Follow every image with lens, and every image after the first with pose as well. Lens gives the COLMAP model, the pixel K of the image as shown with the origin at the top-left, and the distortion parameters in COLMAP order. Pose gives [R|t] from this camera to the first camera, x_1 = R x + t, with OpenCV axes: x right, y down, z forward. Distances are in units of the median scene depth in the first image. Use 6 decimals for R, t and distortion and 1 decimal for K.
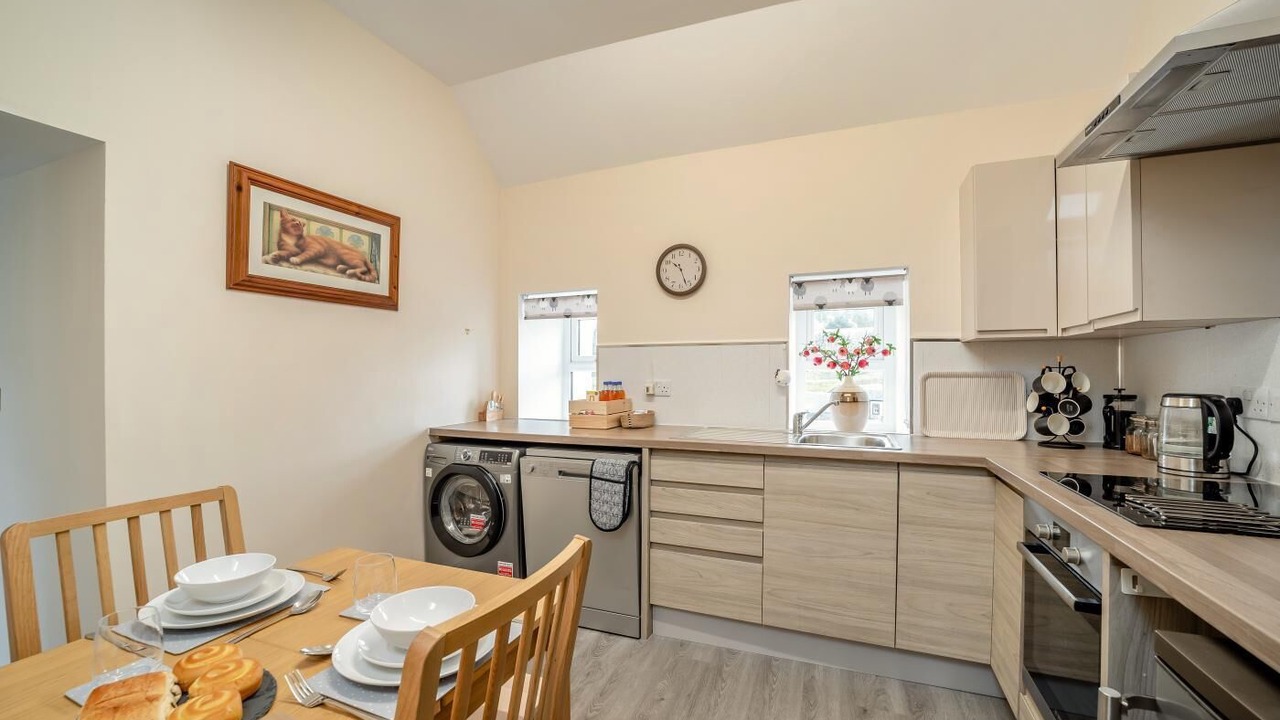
lens RADIAL K [[510.6, 0, 651.7], [0, 510.6, 367.6], [0, 0, 1]] dist [-0.029795, 0.000419]
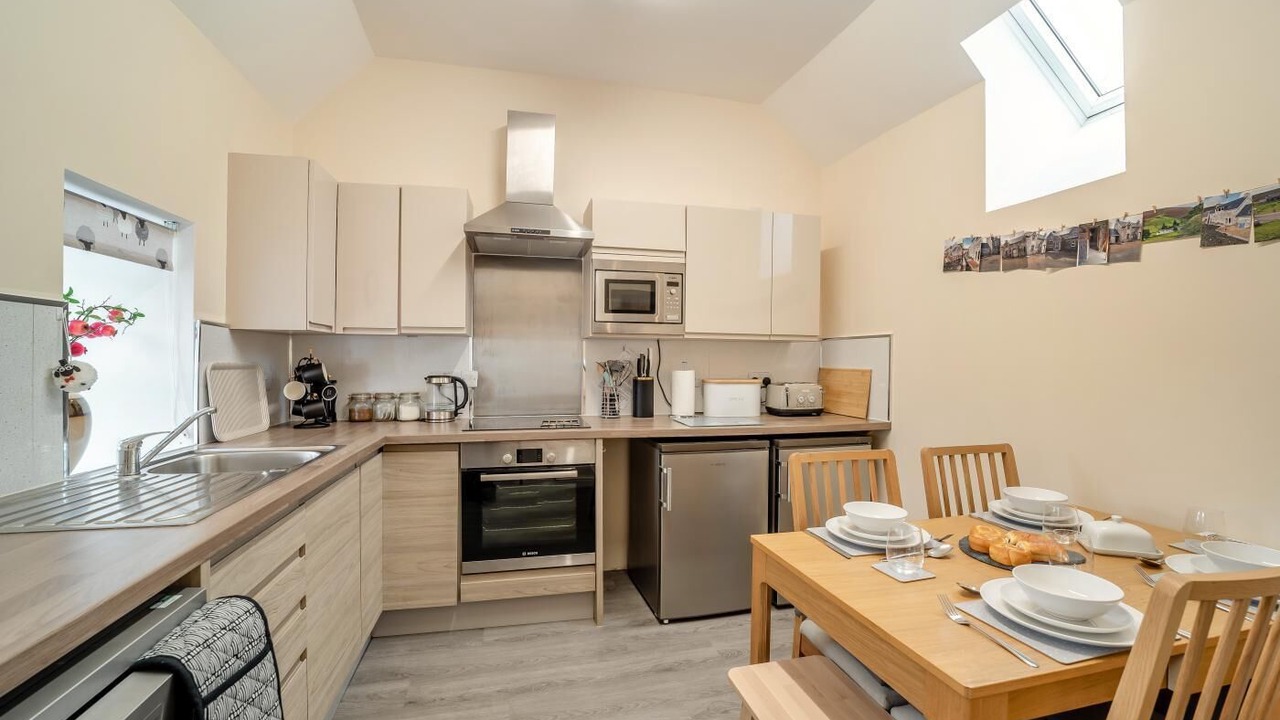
lens RADIAL K [[510.6, 0, 651.7], [0, 510.6, 367.6], [0, 0, 1]] dist [-0.029795, 0.000419]
pose [[-0.575237, -0.014252, 0.817862, -0.521473], [-0.011782, 0.999889, 0.009137, 0.000235], [-0.817902, -0.004380, -0.575341, 0.916907]]
